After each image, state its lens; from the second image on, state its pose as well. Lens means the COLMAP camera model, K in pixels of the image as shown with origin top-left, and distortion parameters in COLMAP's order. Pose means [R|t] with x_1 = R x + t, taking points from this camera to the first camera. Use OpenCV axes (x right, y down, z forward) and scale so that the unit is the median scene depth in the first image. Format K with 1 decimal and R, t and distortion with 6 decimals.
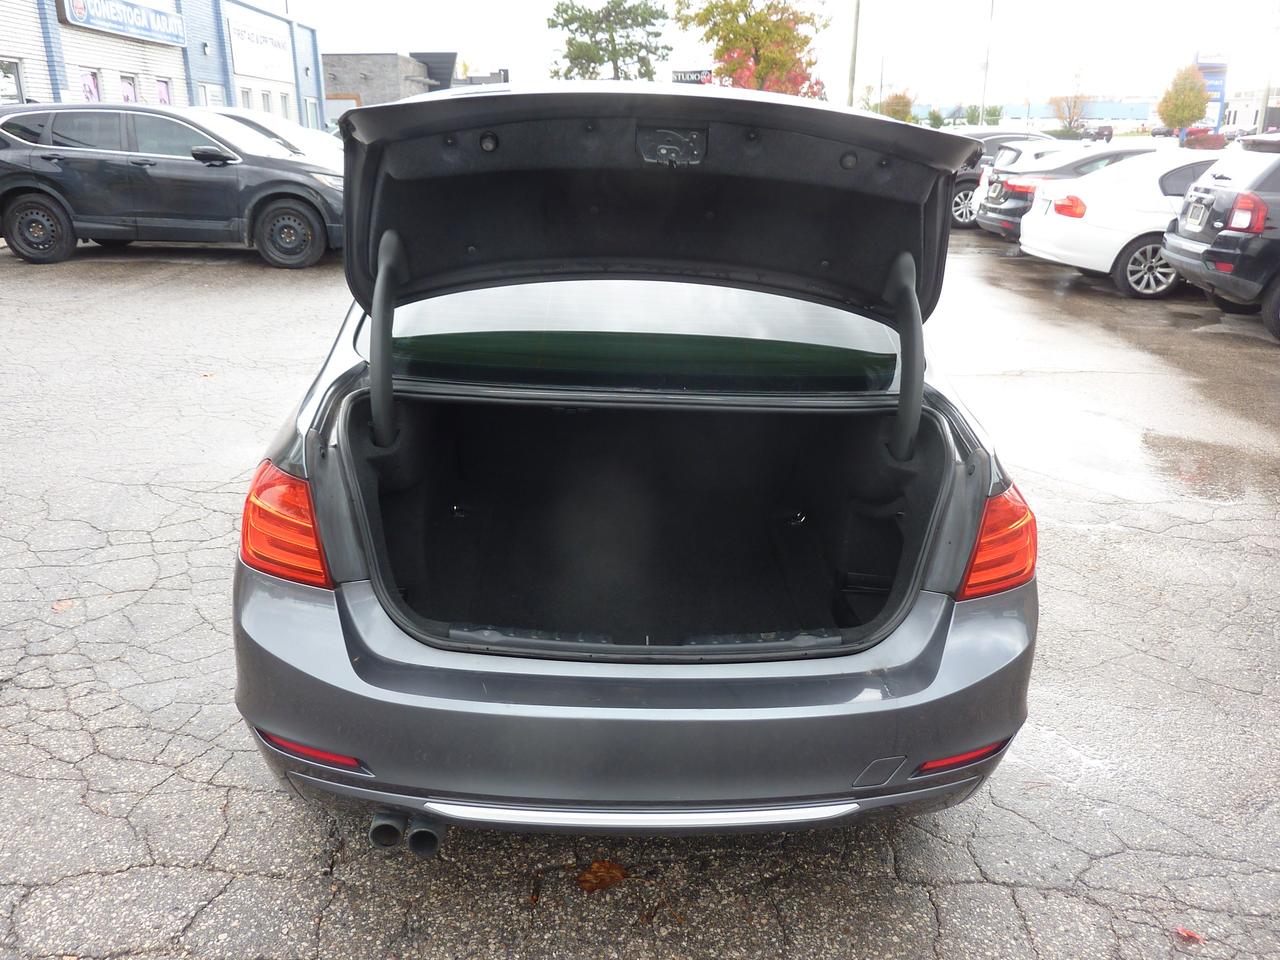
lens RADIAL K [[976.8, 0, 641.9], [0, 976.8, 477.4], [0, 0, 1]] dist [-0.029221, -0.003240]
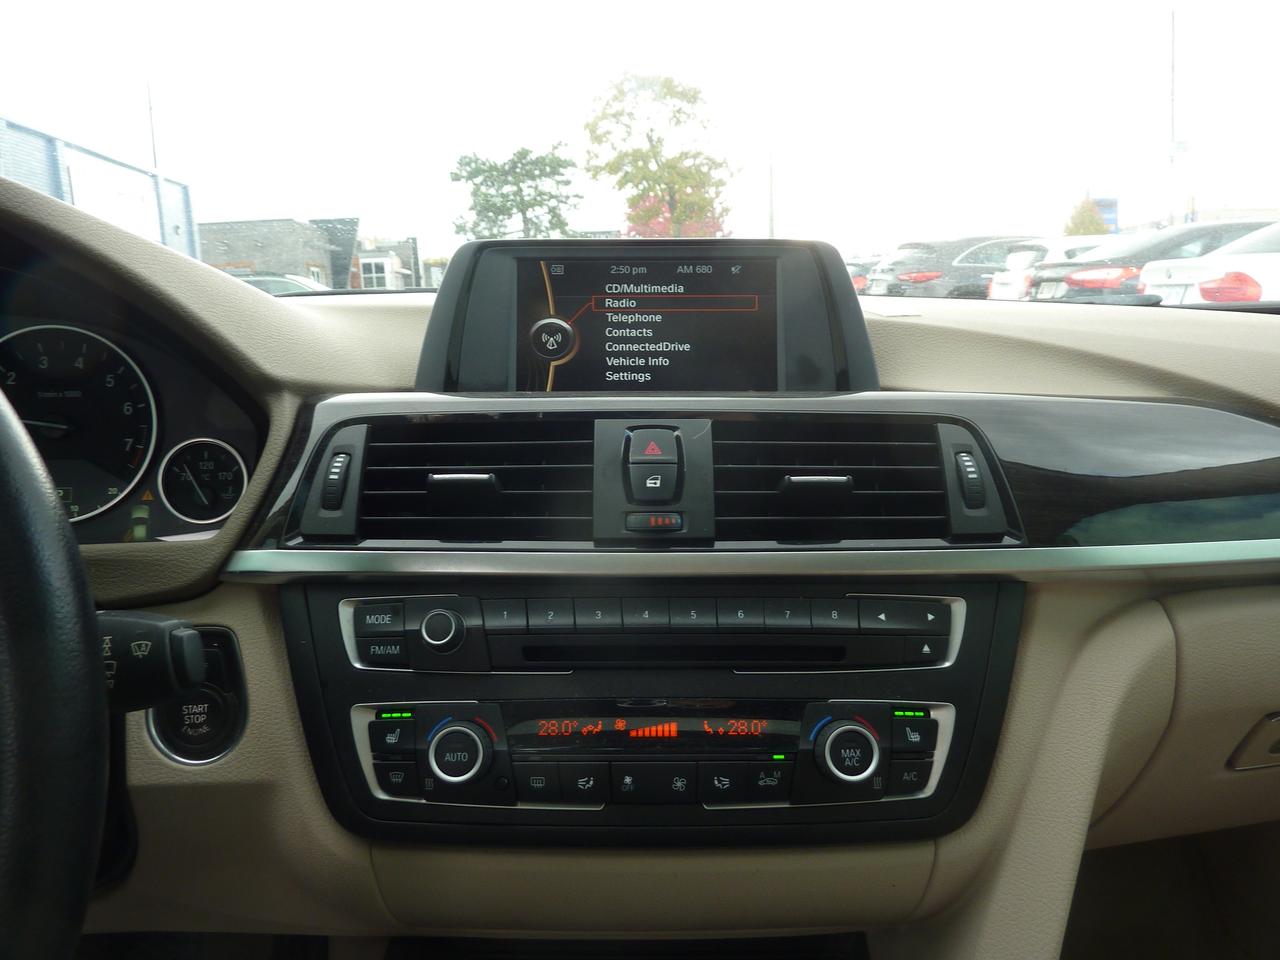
lens RADIAL K [[976.8, 0, 641.9], [0, 976.8, 477.4], [0, 0, 1]] dist [-0.029221, -0.003240]
pose [[0.994985, -0.062469, 0.078116, -0.017184], [0.073933, 0.985342, -0.153736, -0.091804], [-0.067367, 0.158740, 0.985019, 0.446944]]
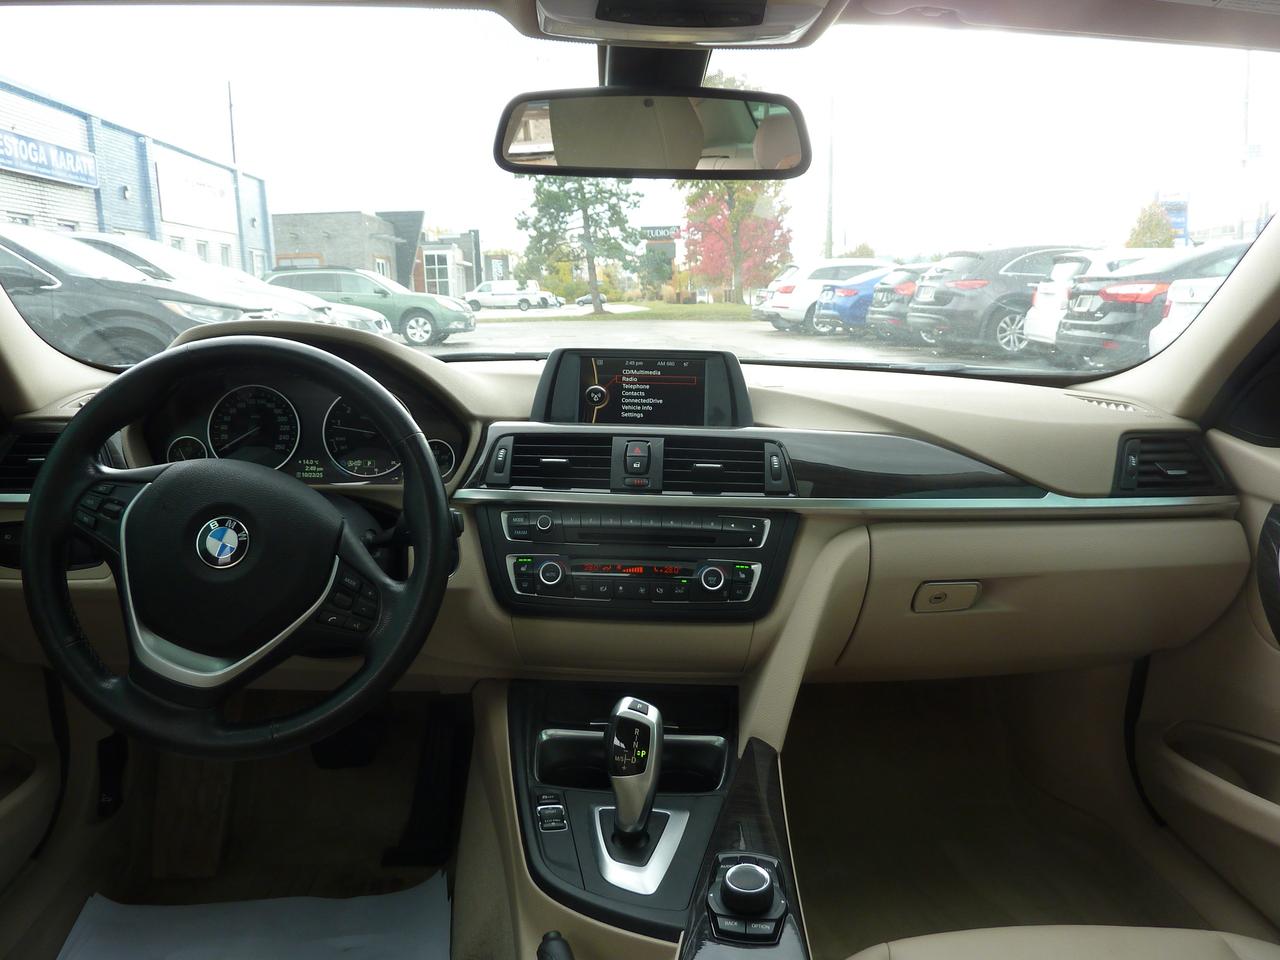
lens RADIAL K [[976.8, 0, 641.9], [0, 976.8, 477.4], [0, 0, 1]] dist [-0.029221, -0.003240]
pose [[0.999135, -0.034118, 0.023753, -0.014794], [0.037328, 0.987781, -0.151311, -0.079626], [-0.018300, 0.152067, 0.988201, 0.378776]]
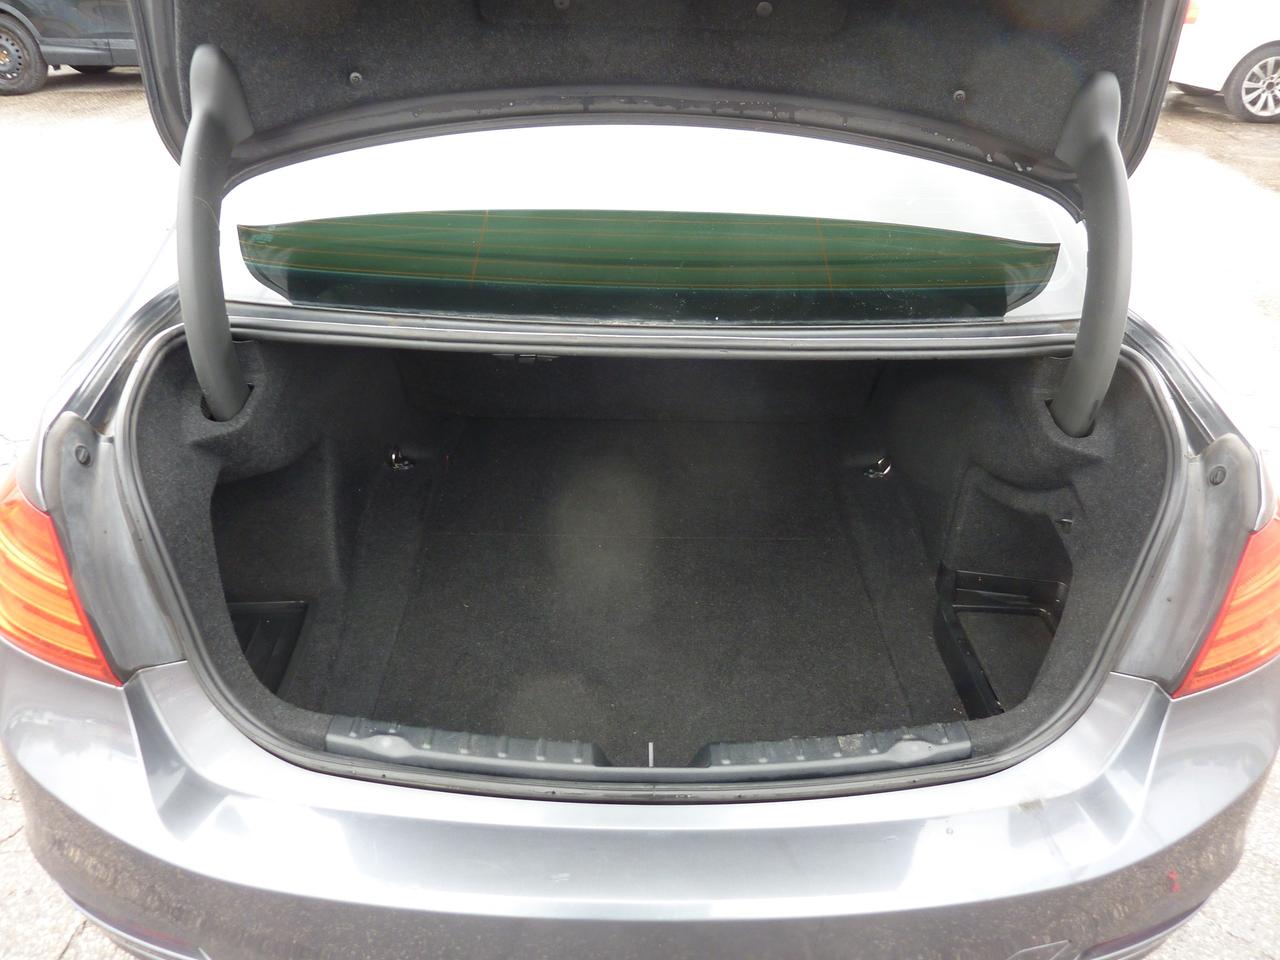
lens RADIAL K [[966.5, 0, 643.2], [0, 966.5, 476.4], [0, 0, 1]] dist [-0.033668, 0.000241]
pose [[0.999226, 0.002811, -0.039245, 0.005637], [0.004022, 0.984924, 0.172939, -0.024723], [0.039140, -0.172963, 0.984150, 0.102401]]
